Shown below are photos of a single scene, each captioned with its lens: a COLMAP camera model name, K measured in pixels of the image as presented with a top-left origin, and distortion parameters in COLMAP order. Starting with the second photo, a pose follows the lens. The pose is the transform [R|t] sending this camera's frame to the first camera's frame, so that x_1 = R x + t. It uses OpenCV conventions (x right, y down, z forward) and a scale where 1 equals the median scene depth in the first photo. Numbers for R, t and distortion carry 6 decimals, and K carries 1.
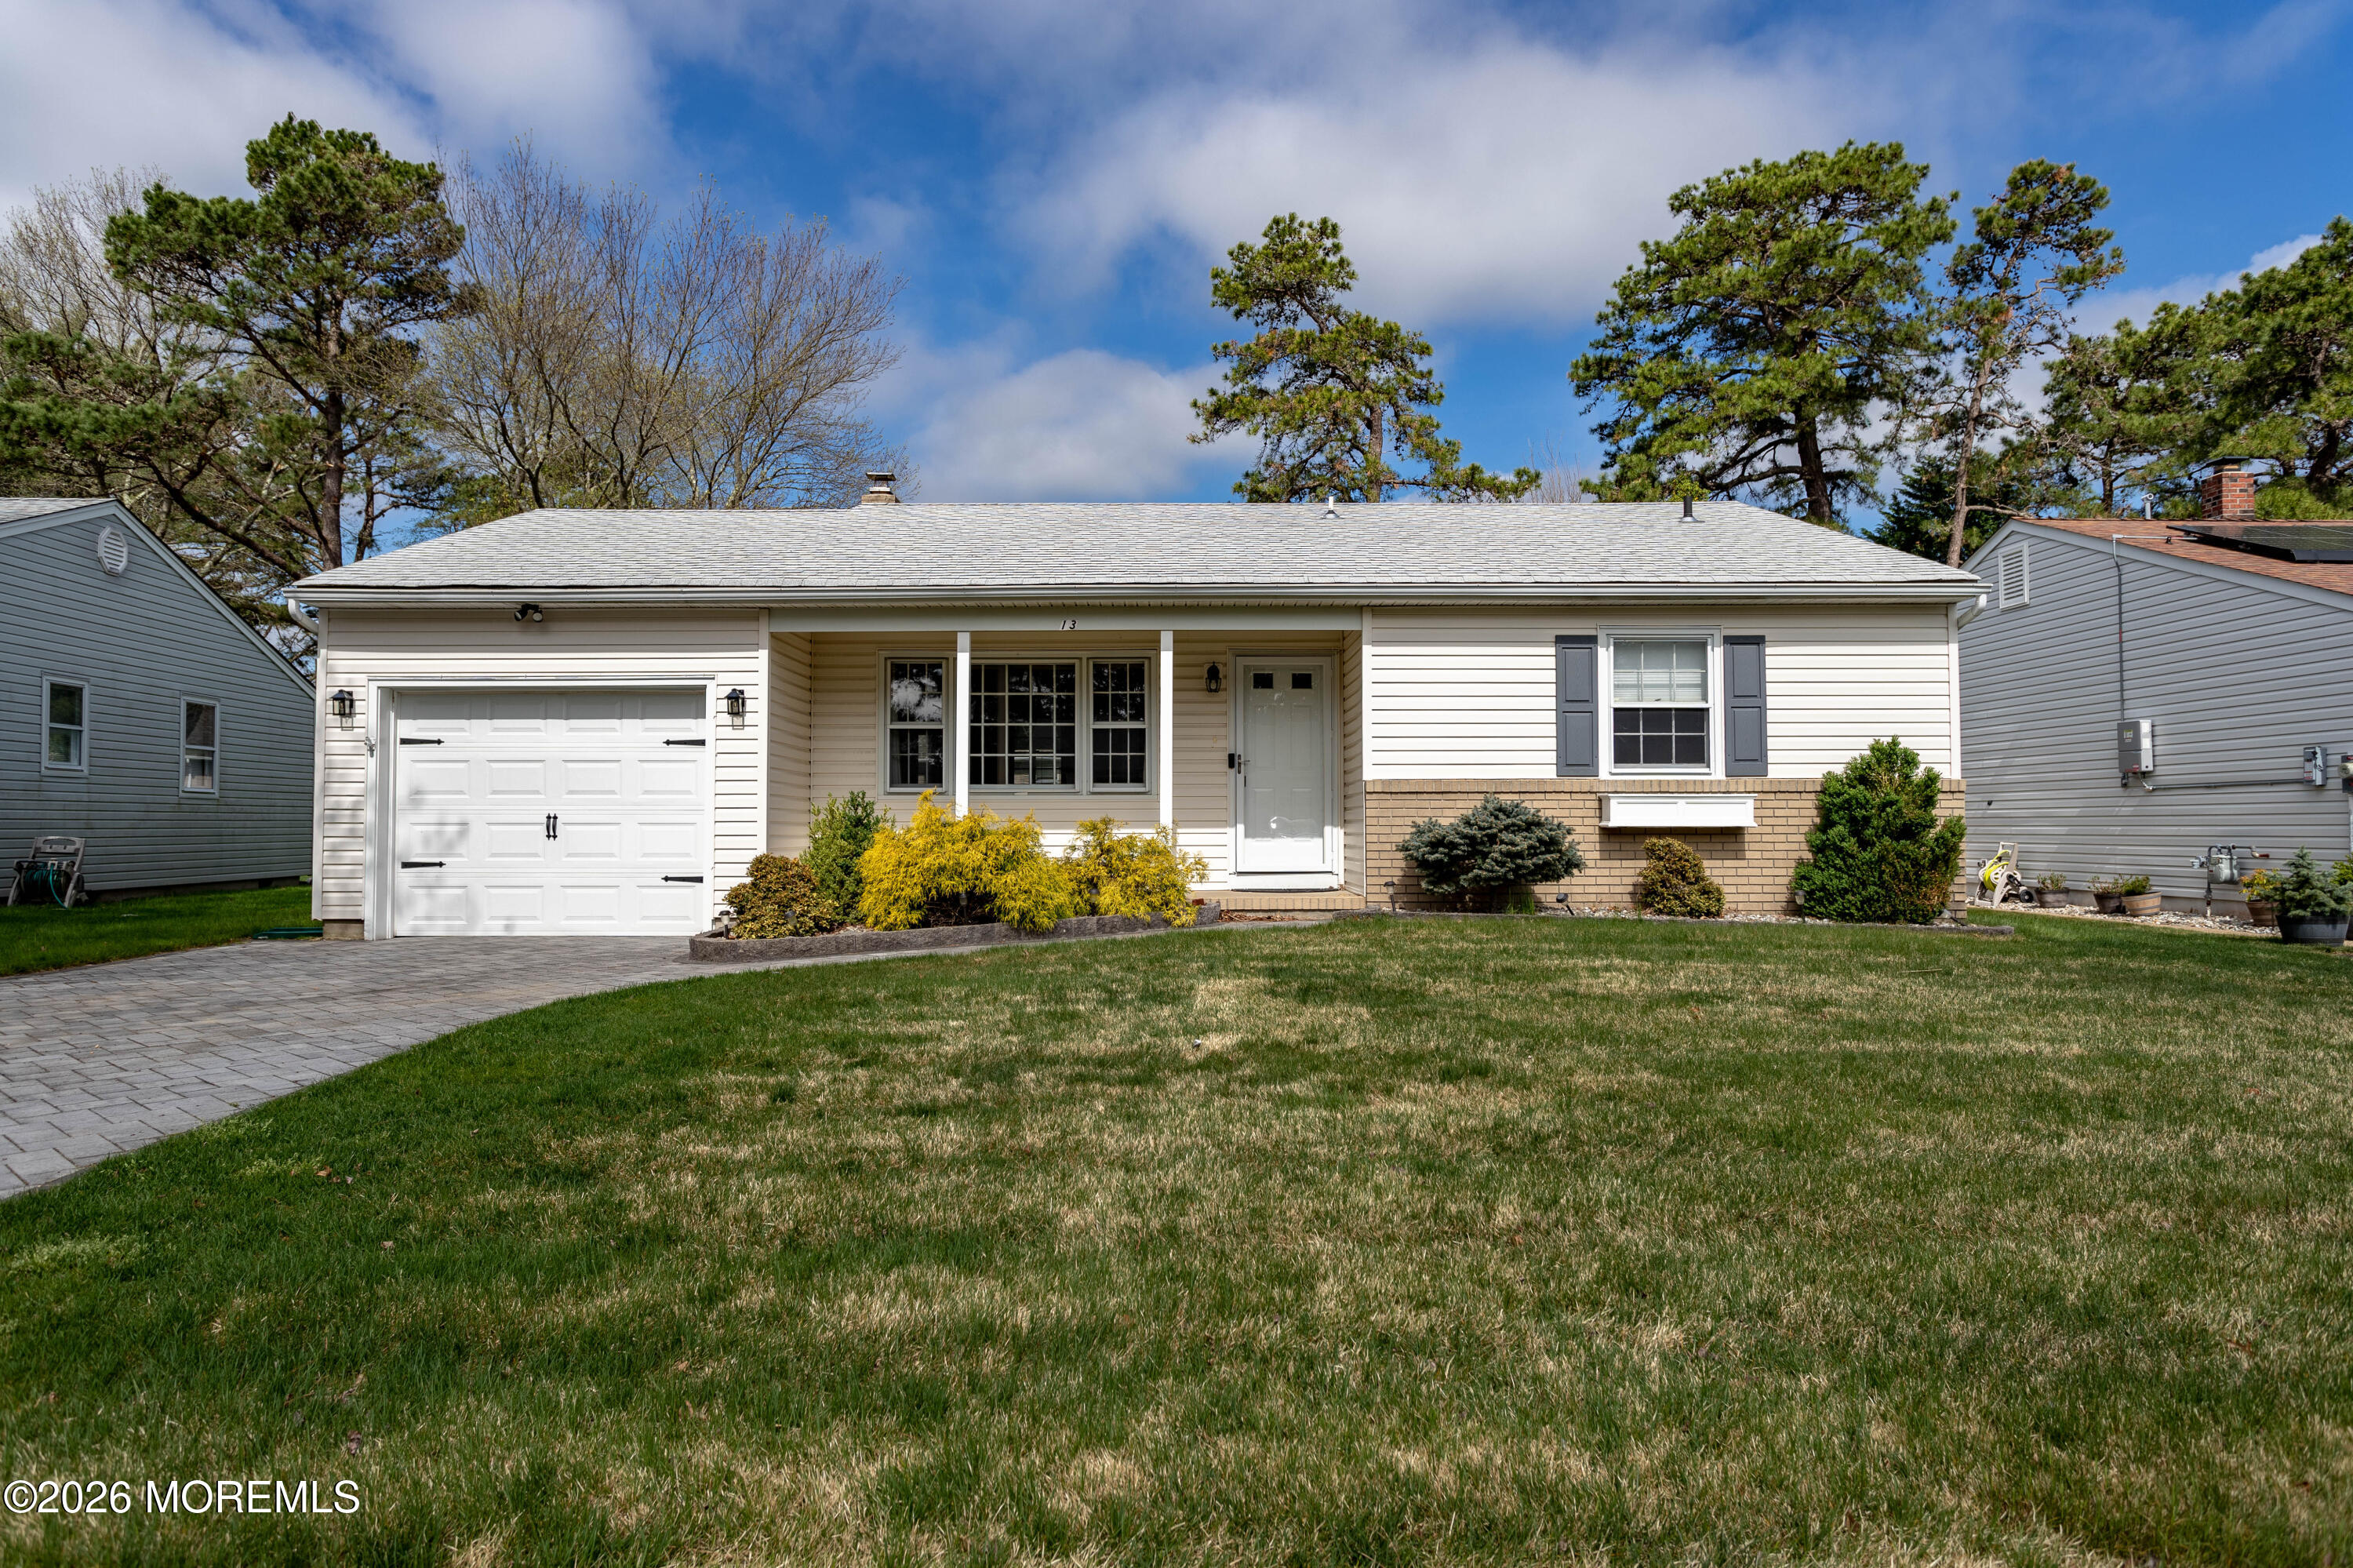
lens RADIAL K [[1529.6, 0, 1180.0], [0, 1529.6, 786.2], [0, 0, 1]] dist [-0.015697, 0.017365]
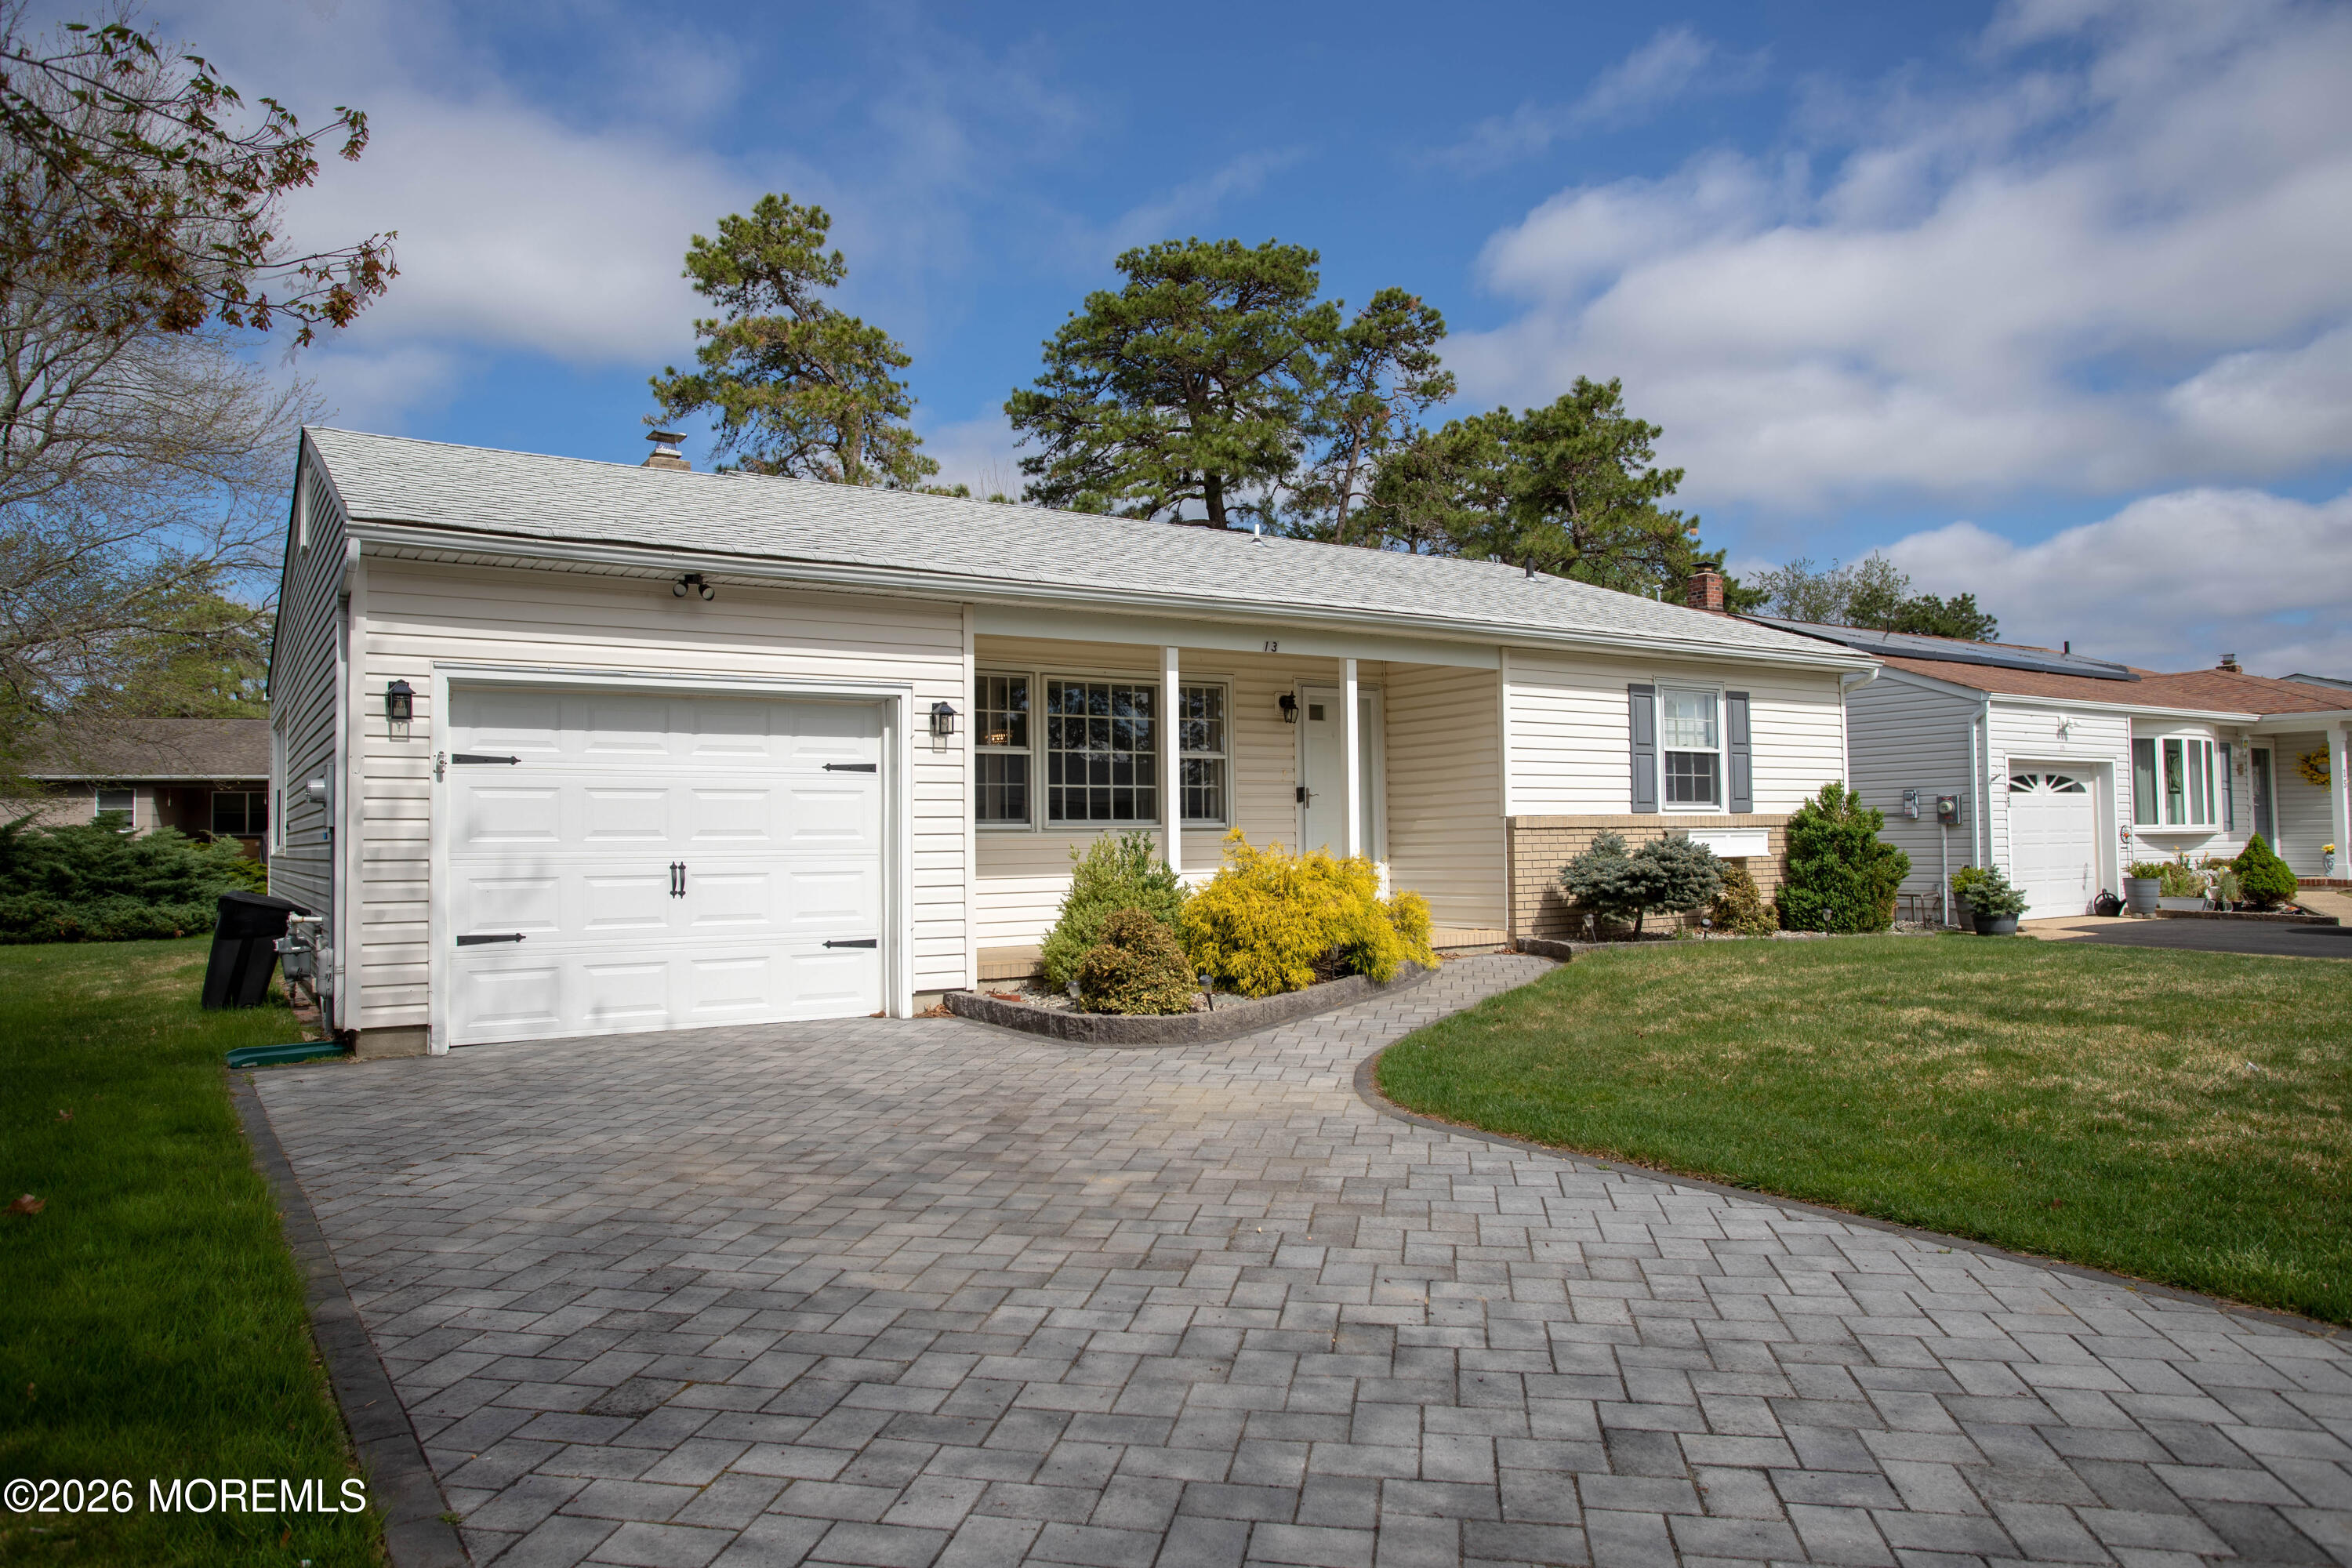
lens RADIAL K [[1528.9, 0, 1178.3], [0, 1528.9, 785.2], [0, 0, 1]] dist [-0.015697, 0.017365]
pose [[0.838224, 0.010870, 0.545217, -0.620007], [-0.003940, 0.999896, -0.013877, -0.009516], [-0.545311, 0.009484, 0.838180, 0.258360]]
